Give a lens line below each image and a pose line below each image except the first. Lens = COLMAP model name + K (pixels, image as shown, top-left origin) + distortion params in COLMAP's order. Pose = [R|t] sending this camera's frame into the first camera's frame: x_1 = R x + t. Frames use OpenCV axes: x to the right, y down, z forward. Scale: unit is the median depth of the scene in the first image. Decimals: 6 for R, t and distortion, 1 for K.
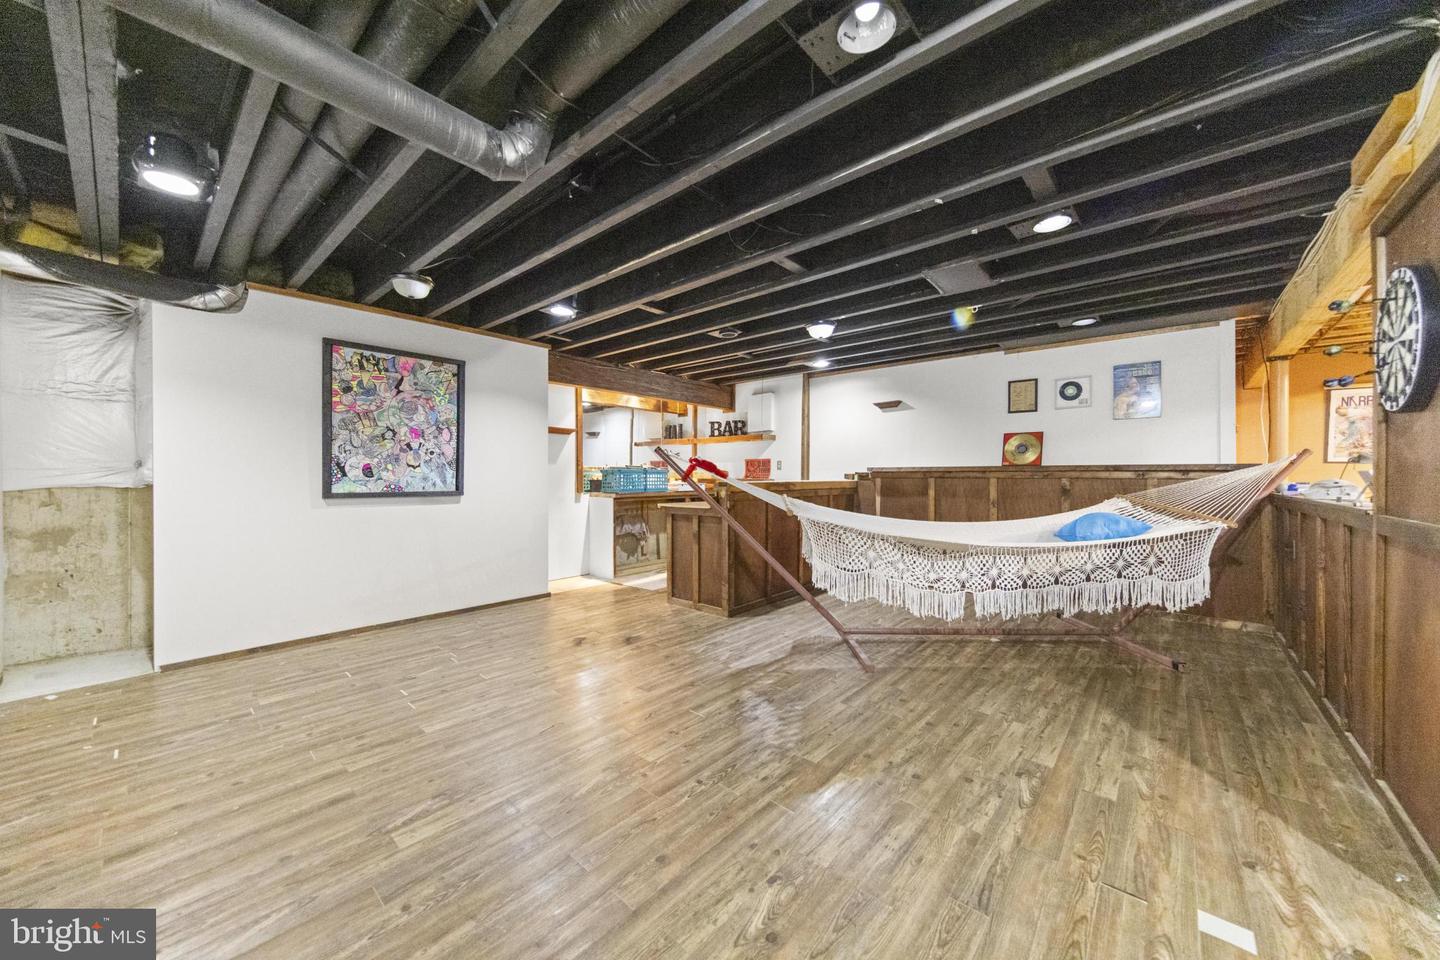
lens RADIAL K [[509.2, 0, 720.0], [0, 509.2, 480.0], [0, 0, 1]] dist [0.018321, 0.000032]
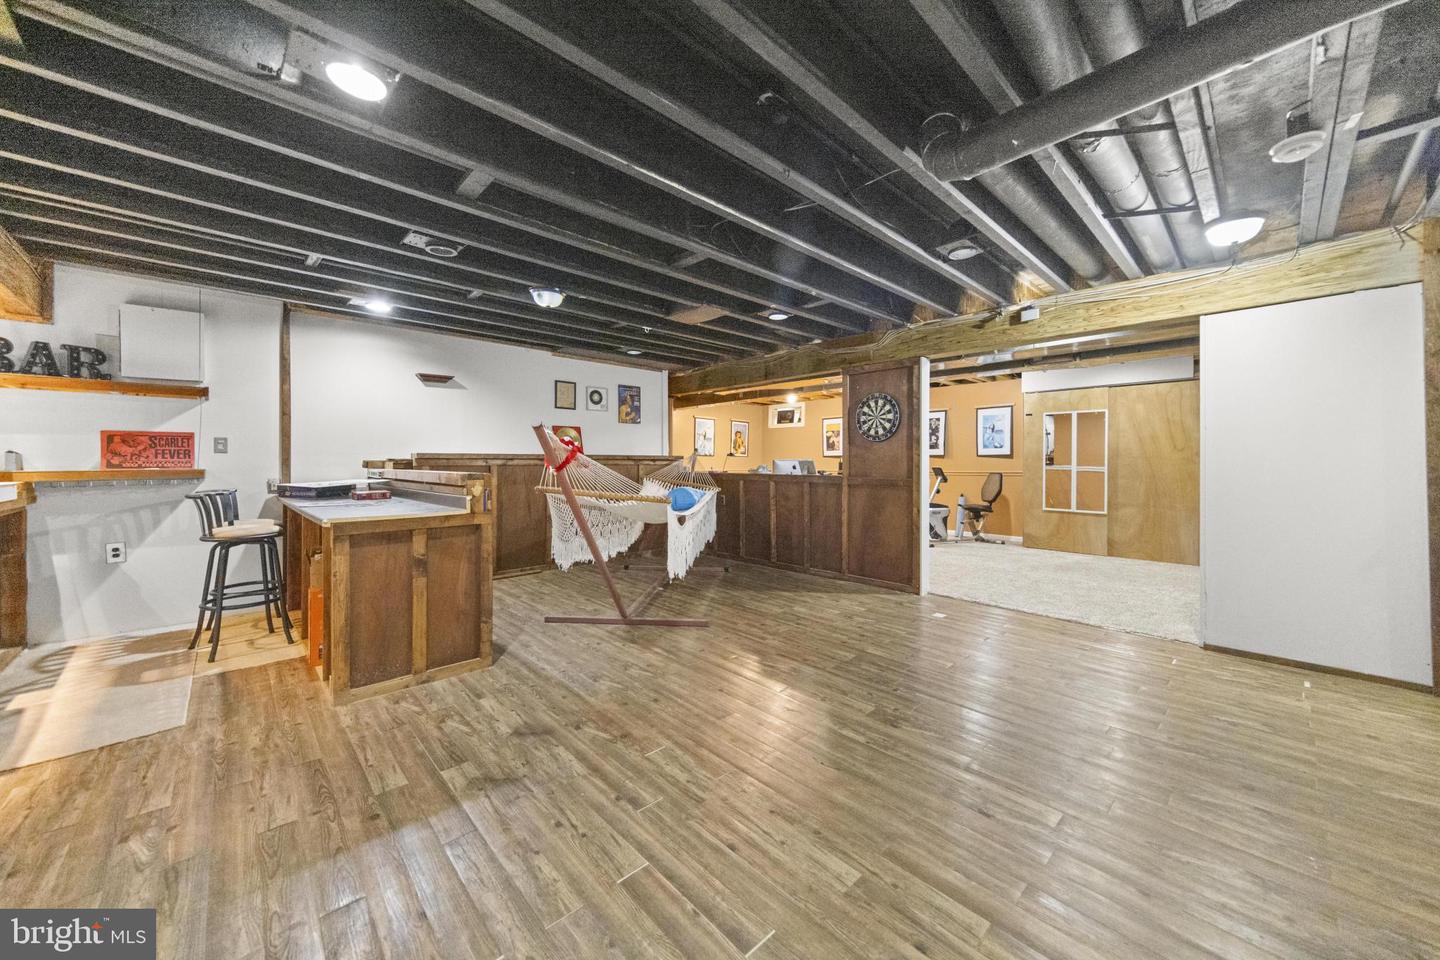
lens RADIAL K [[530.2, 0, 720.0], [0, 530.2, 480.0], [0, 0, 1]] dist [0.001360, 0.000073]
pose [[0.089582, -0.037533, 0.995272, -0.672462], [0.006184, 0.999291, 0.037128, -0.013648], [-0.995960, 0.002829, 0.089750, 0.608792]]
